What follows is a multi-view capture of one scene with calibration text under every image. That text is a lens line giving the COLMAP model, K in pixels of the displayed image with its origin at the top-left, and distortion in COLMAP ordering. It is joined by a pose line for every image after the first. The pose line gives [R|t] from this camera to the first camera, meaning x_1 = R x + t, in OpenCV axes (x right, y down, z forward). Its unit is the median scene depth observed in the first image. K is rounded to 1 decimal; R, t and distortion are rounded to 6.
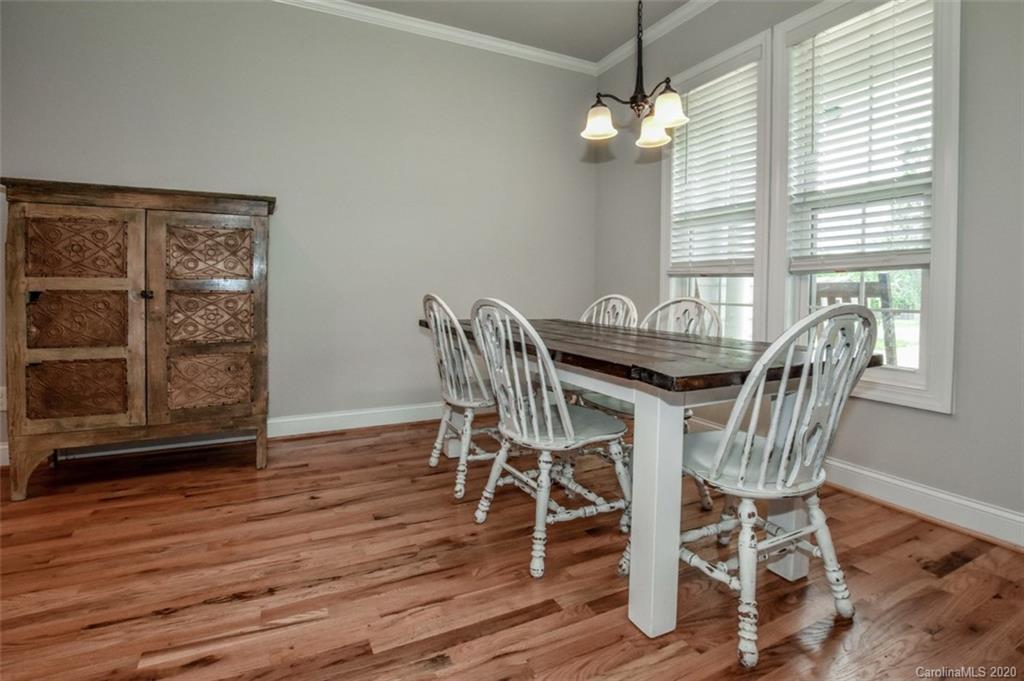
lens RADIAL K [[469.4, 0, 486.3], [0, 469.4, 304.3], [0, 0, 1]] dist [-0.025818, 0.004566]
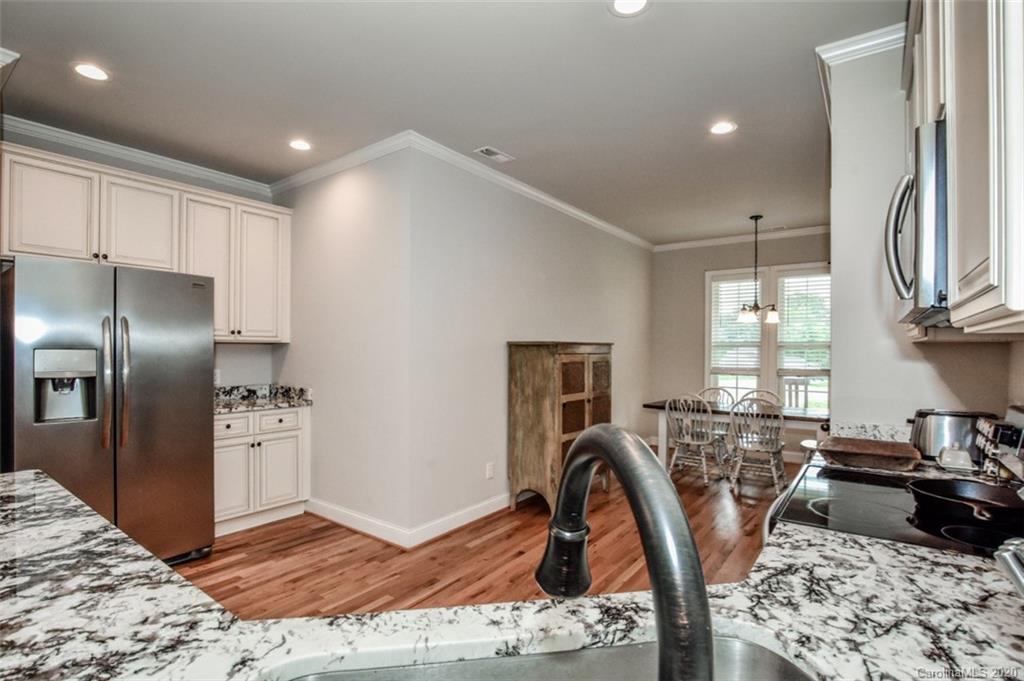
lens RADIAL K [[494.1, 0, 506.0], [0, 494.1, 356.9], [0, 0, 1]] dist [-0.026645, 0.003128]
pose [[0.877190, -0.010677, 0.480024, -2.049751], [0.019386, 0.999725, -0.013190, -0.185098], [-0.479751, 0.020876, 0.877156, -0.602074]]
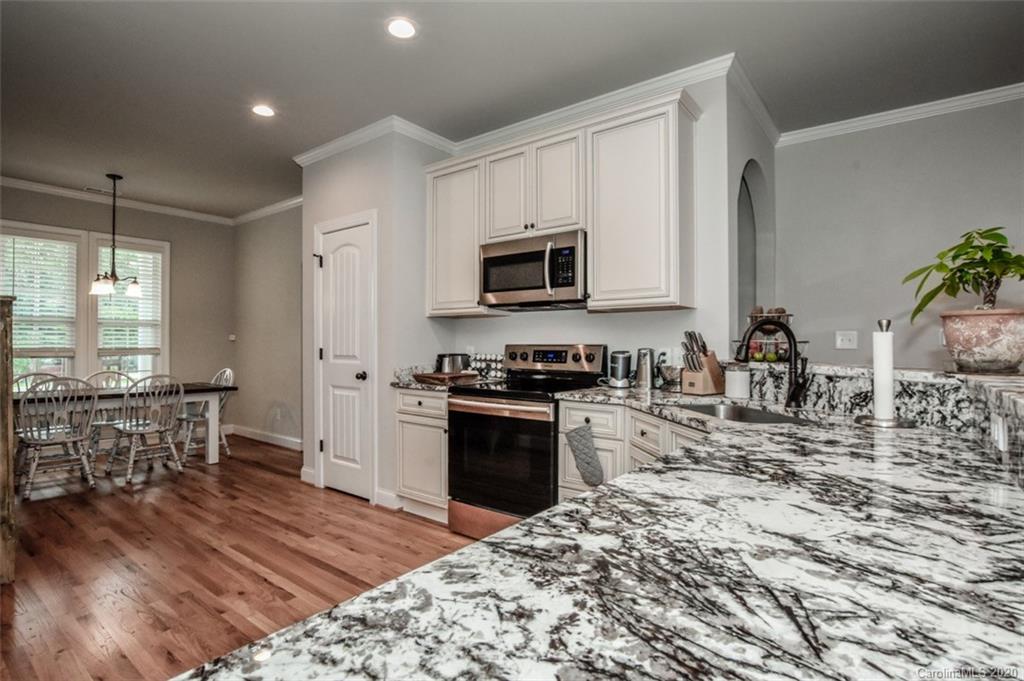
lens RADIAL K [[494.1, 0, 521.8], [0, 494.1, 339.0], [0, 0, 1]] dist [-0.026645, 0.003128]
pose [[-0.474723, 0.001501, 0.880134, -2.552952], [0.024259, 0.999641, 0.011381, -0.144407], [-0.879801, 0.026754, -0.474589, 0.429124]]
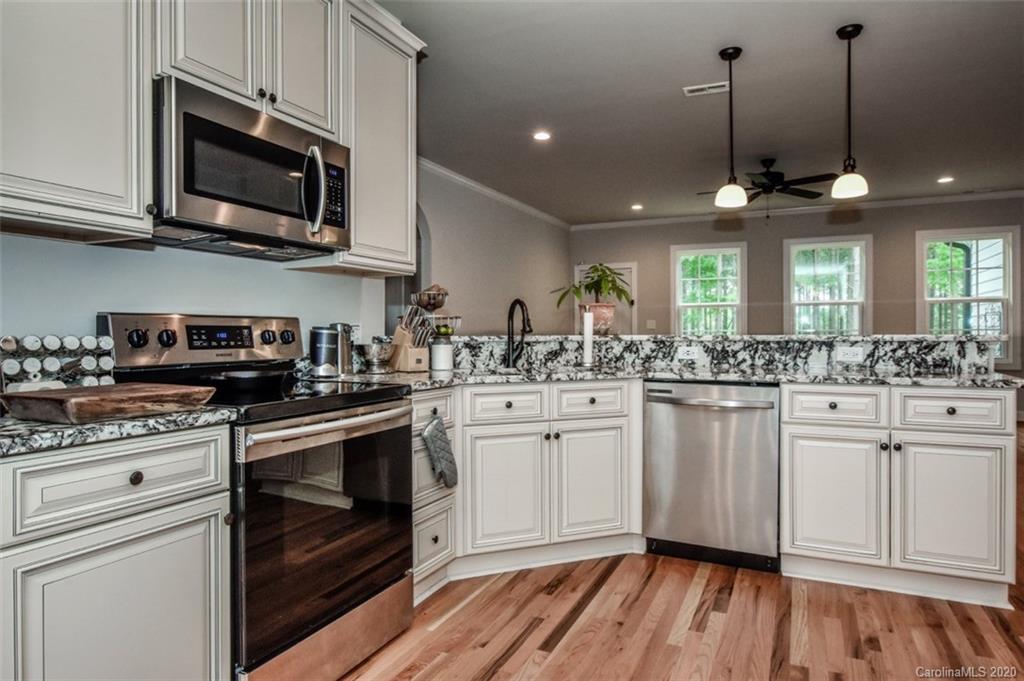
lens RADIAL K [[616.3, 0, 511.7], [0, 616.3, 331.8], [0, 0, 1]] dist [-0.010143, 0.006963]
pose [[-0.775045, -0.005298, -0.631883, -0.925069], [-0.025147, 0.999431, 0.022465, -0.113658], [0.631405, 0.033301, -0.774738, 0.739440]]
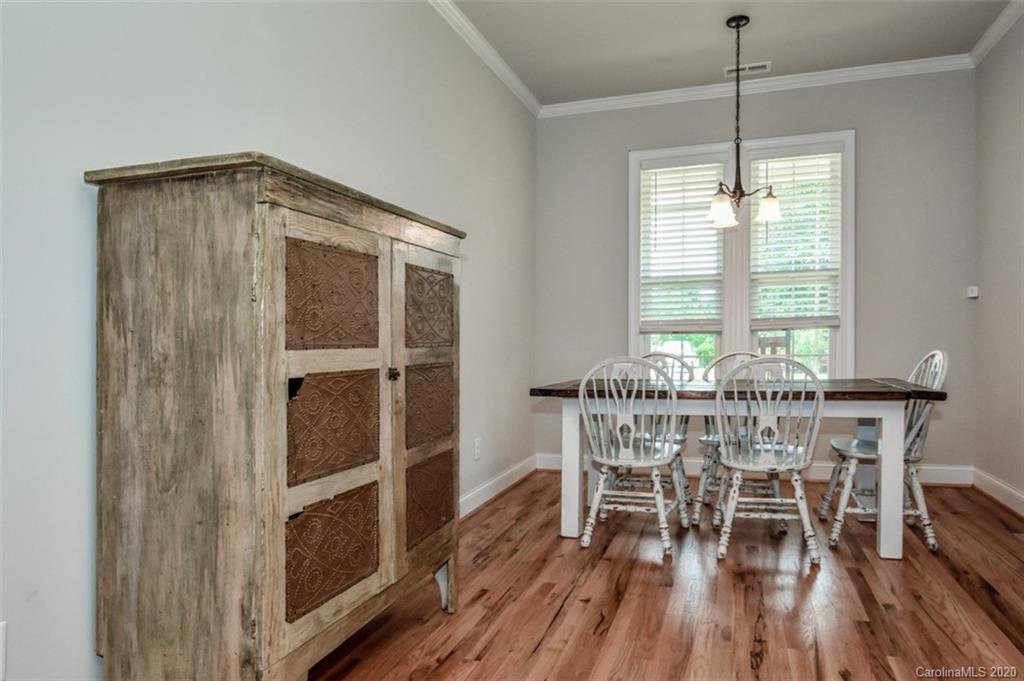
lens RADIAL K [[619.0, 0, 571.7], [0, 619.0, 360.4], [0, 0, 1]] dist [-0.007474, -0.000560]
pose [[0.646610, -0.043892, 0.761557, -1.259483], [0.051587, 0.998574, 0.013753, -0.039276], [-0.761075, 0.030394, 0.647952, 0.283747]]
